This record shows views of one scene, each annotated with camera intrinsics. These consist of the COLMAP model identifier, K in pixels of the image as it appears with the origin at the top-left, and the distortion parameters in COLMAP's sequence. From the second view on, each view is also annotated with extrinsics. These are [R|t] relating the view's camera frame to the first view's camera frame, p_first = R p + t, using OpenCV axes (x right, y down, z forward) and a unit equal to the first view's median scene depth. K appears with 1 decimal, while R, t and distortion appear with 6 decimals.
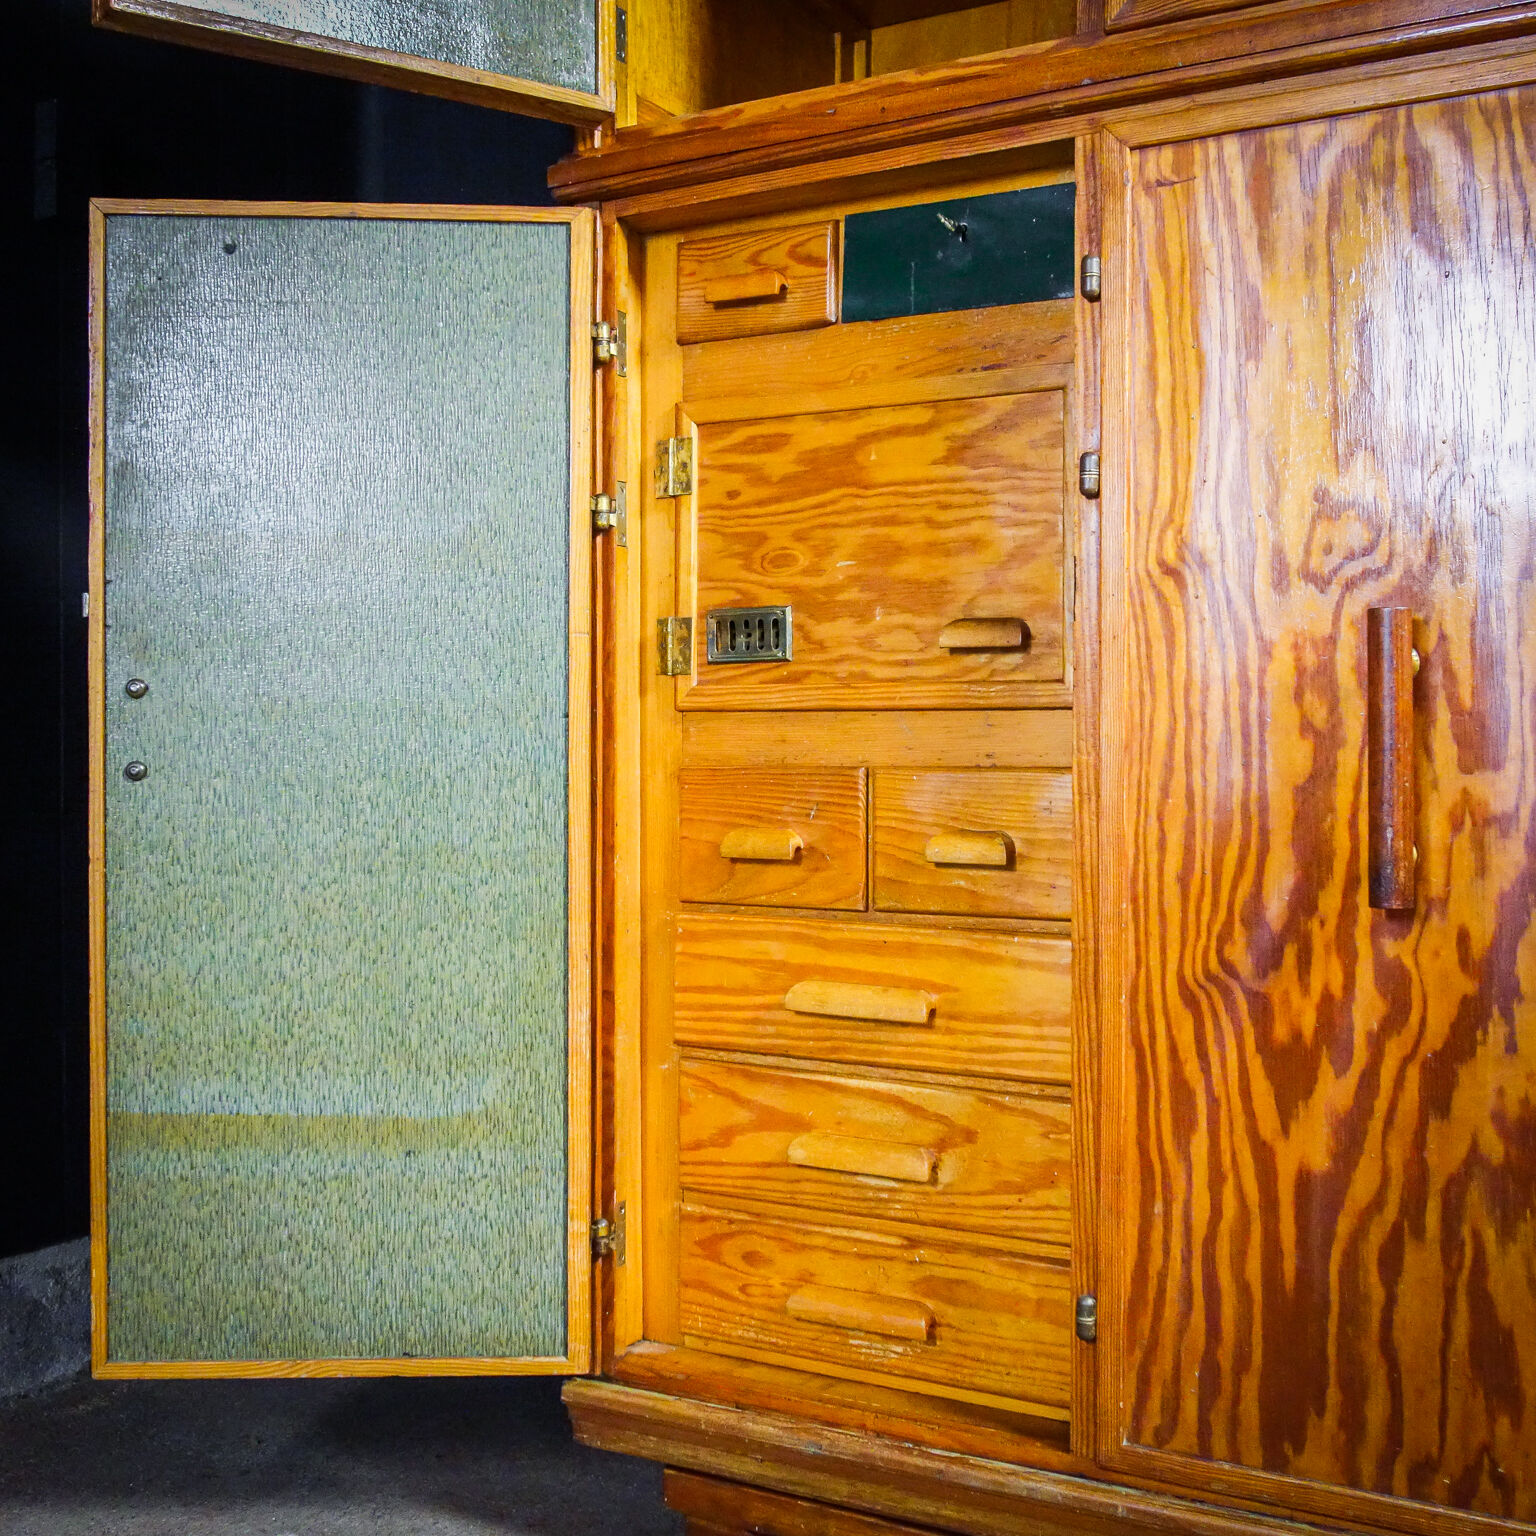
lens RADIAL K [[1878.5, 0, 746.6], [0, 1878.5, 768.9], [0, 0, 1]] dist [-0.012924, 0.000000]
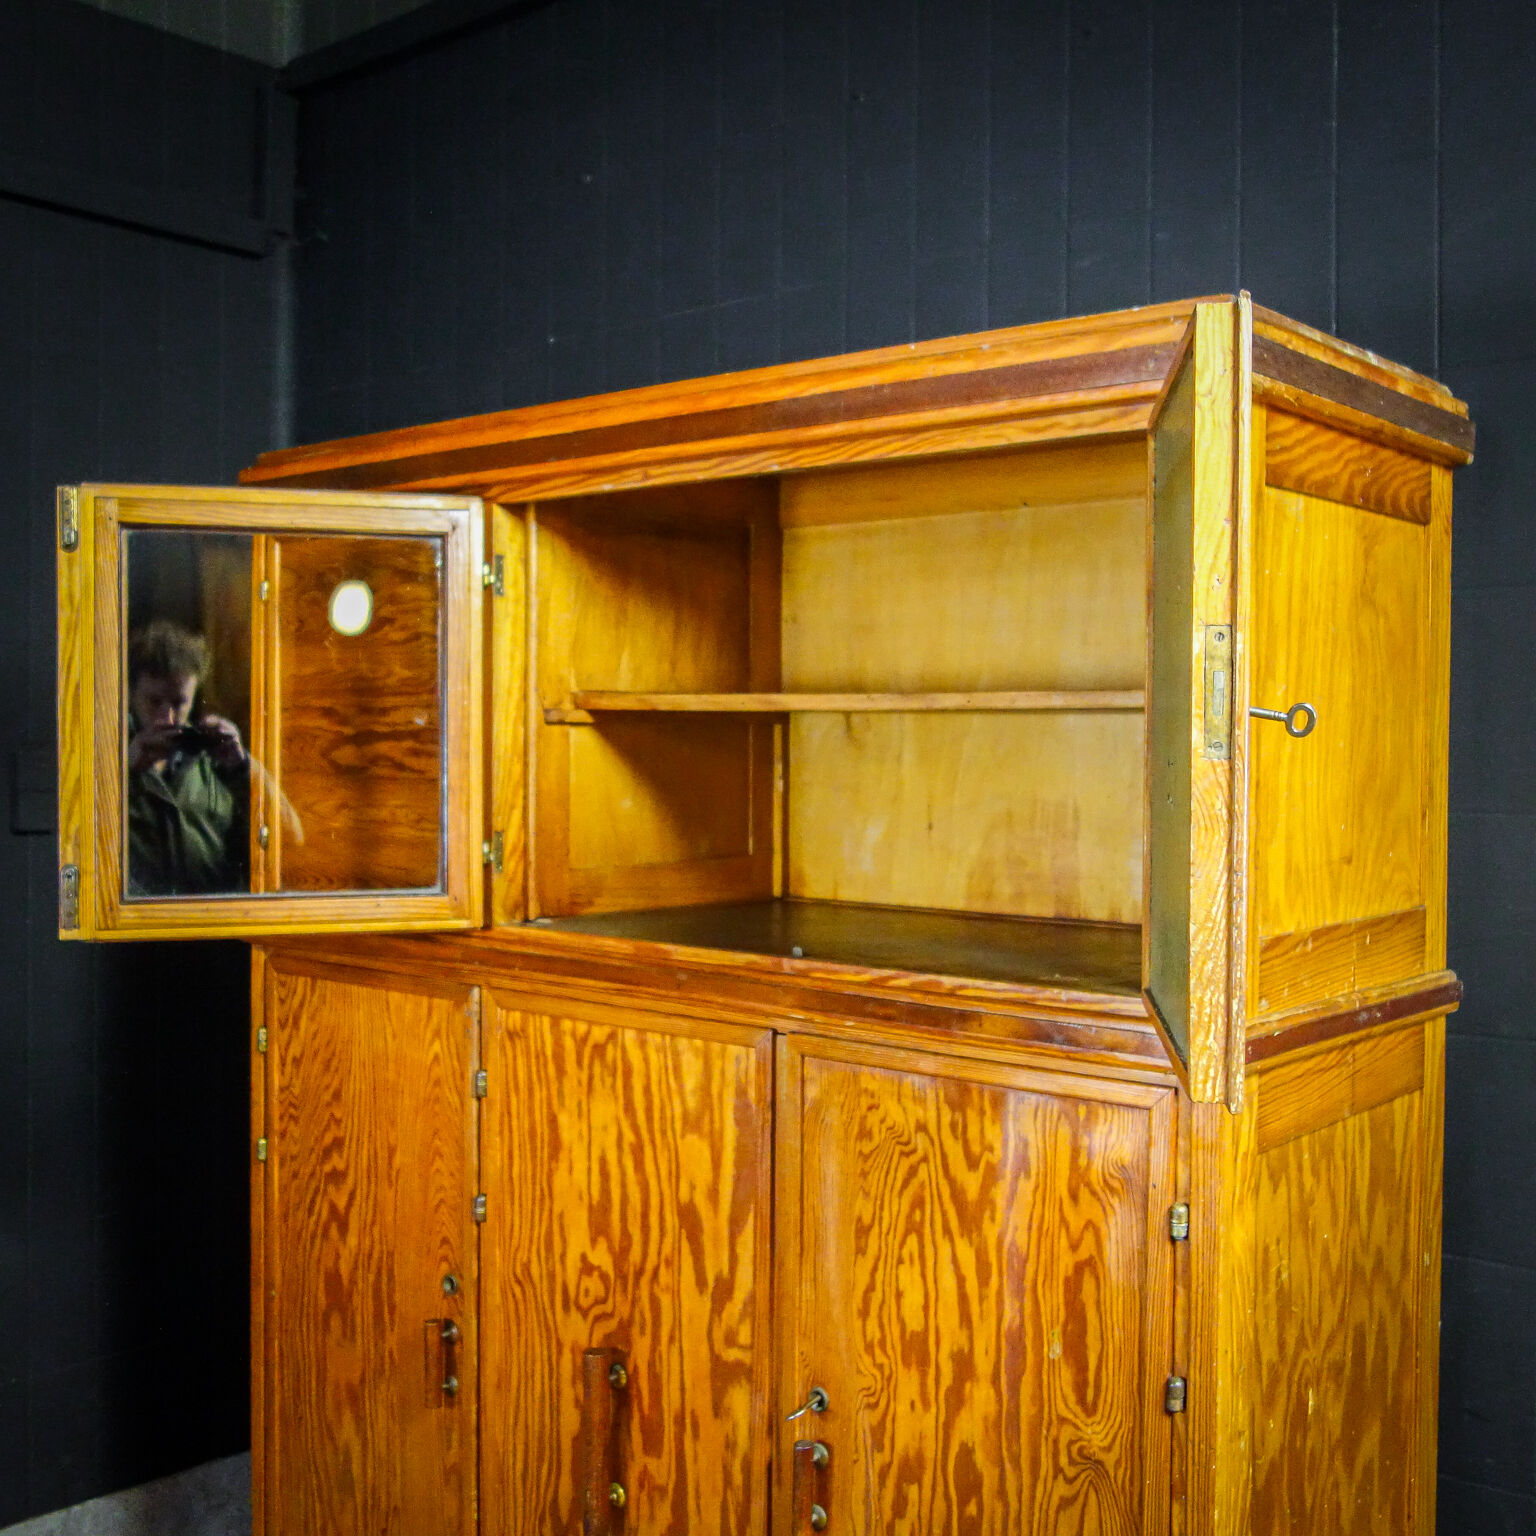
lens RADIAL K [[1822.6, 0, 761.7], [0, 1822.6, 773.0], [0, 0, 1]] dist [-0.018004, 0.000000]
pose [[0.984190, 0.010708, -0.176792, 0.670936], [-0.009953, 0.999937, 0.005155, -0.525439], [0.176836, -0.003314, 0.984235, -0.448591]]
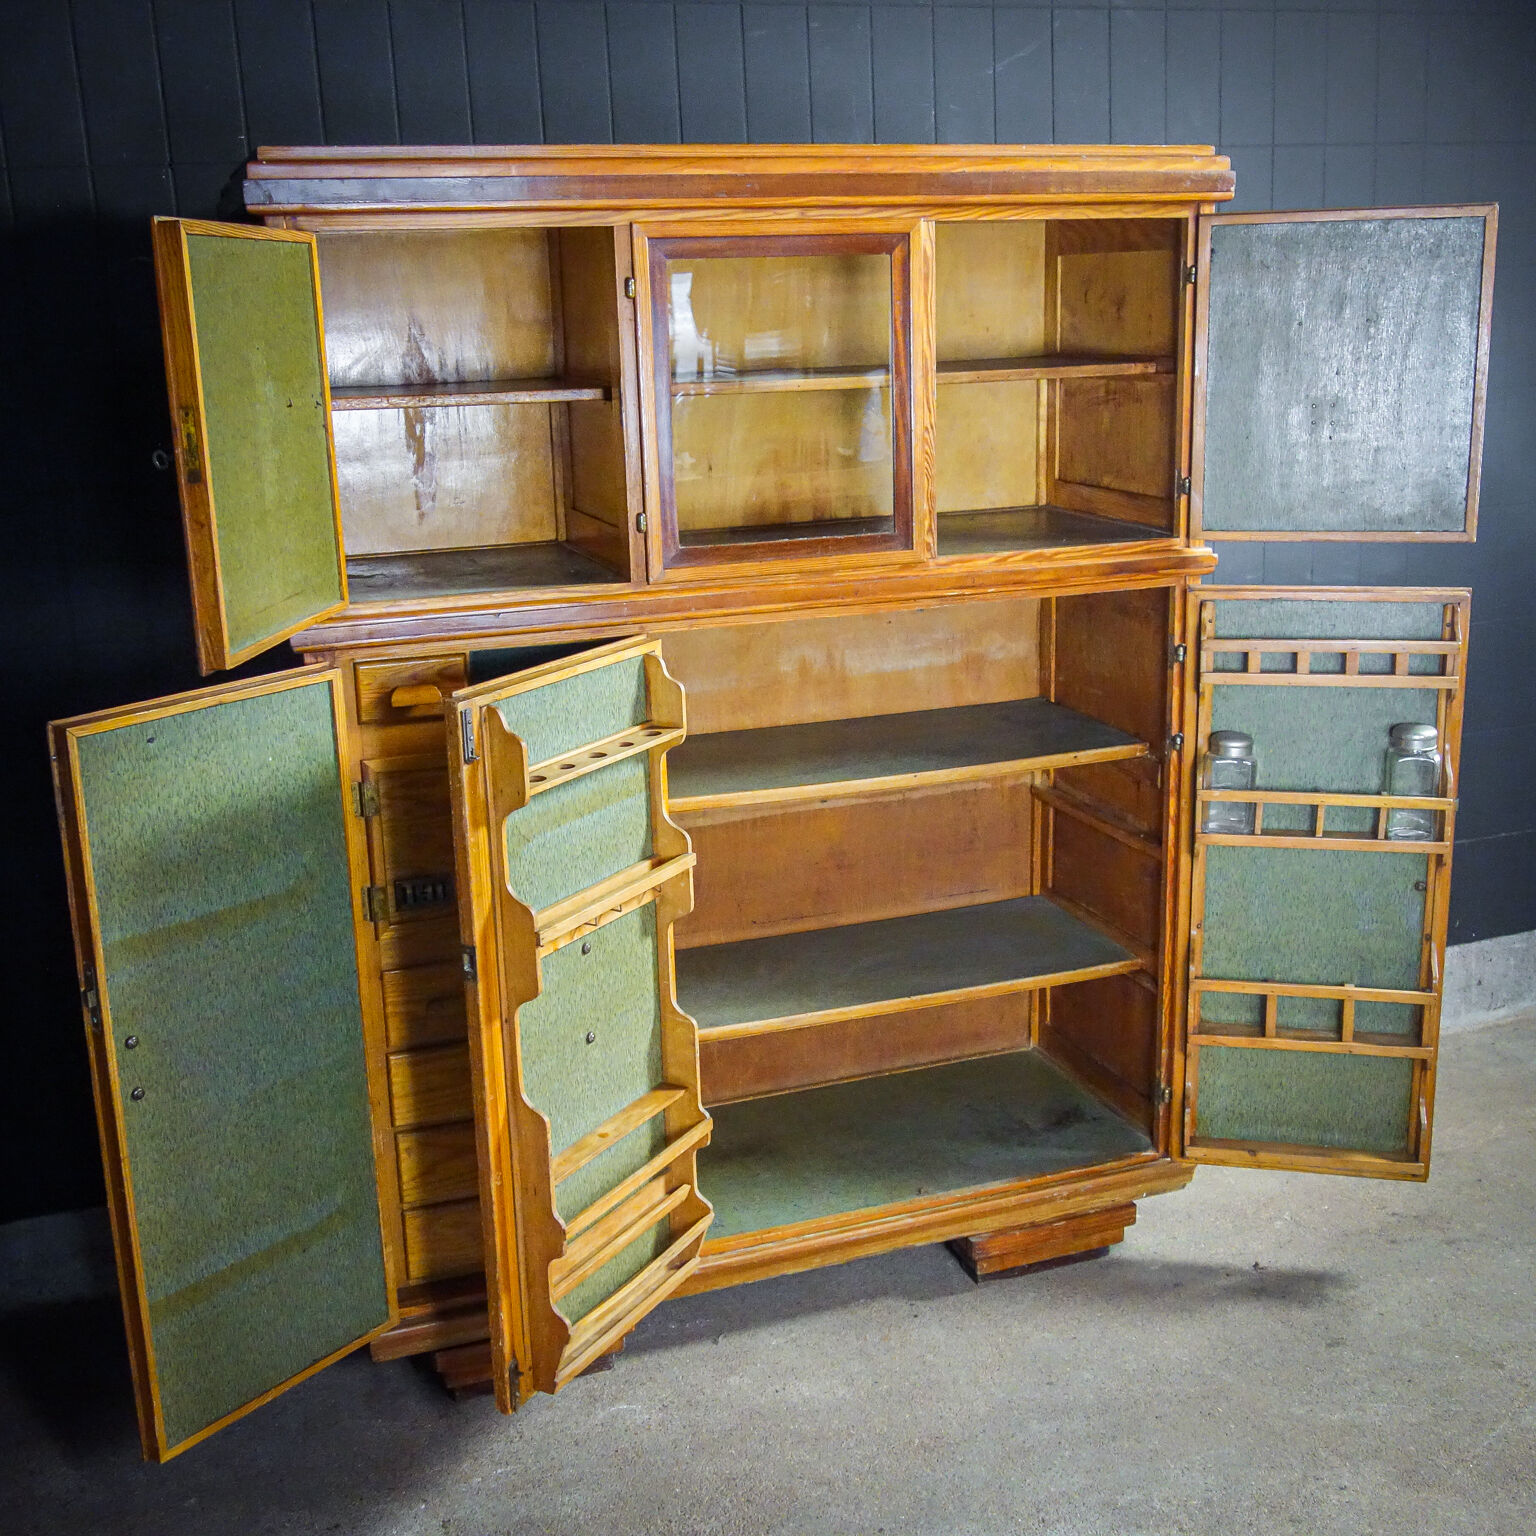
lens RADIAL K [[1822.6, 0, 771.2], [0, 1822.6, 770.3], [0, 0, 1]] dist [-0.018004, 0.000000]
pose [[0.639044, -0.212610, 0.739202, -1.141148], [0.041988, 0.969248, 0.242477, -0.648496], [-0.768023, -0.123916, 0.628320, -0.297934]]
